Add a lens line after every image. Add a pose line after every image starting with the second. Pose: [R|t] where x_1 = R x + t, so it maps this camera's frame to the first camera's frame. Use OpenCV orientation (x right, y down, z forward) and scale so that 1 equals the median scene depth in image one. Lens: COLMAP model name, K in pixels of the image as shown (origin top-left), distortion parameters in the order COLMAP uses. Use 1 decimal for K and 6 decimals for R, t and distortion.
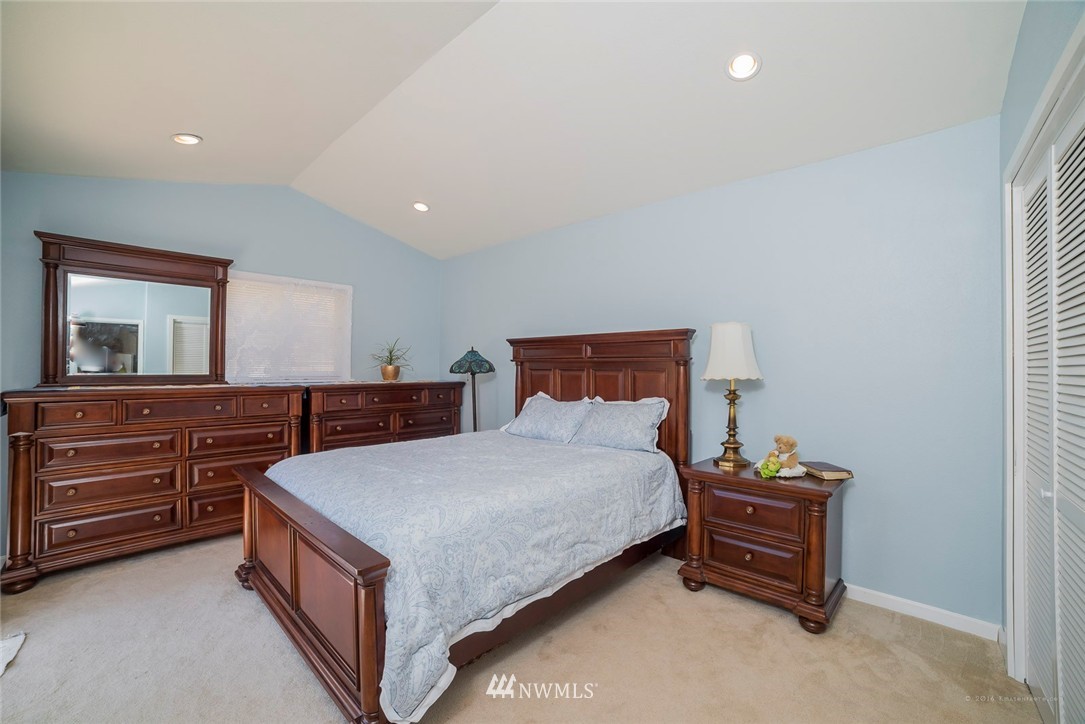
lens RADIAL K [[436.9, 0, 538.3], [0, 436.9, 365.5], [0, 0, 1]] dist [-0.099752, 0.034874]
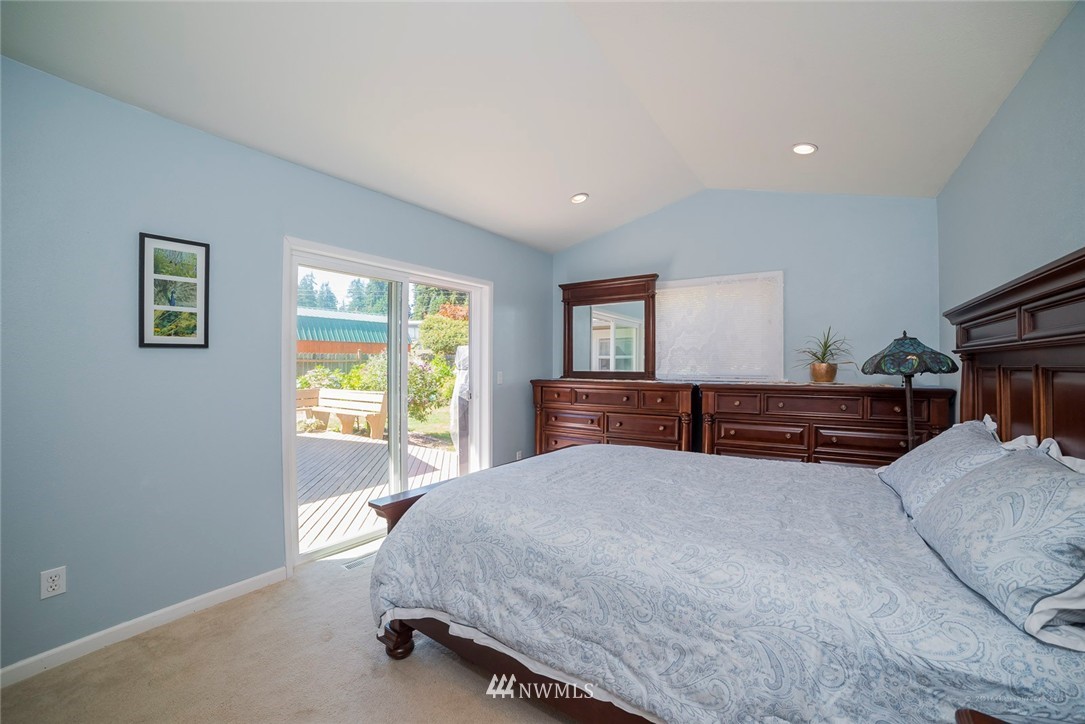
lens RADIAL K [[436.9, 0, 538.3], [0, 436.9, 365.5], [0, 0, 1]] dist [-0.099752, 0.034874]
pose [[0.149157, -0.003346, -0.988808, 0.409352], [0.004666, 0.999986, -0.002680, 0.004841], [0.988803, -0.004214, 0.149170, 0.491108]]
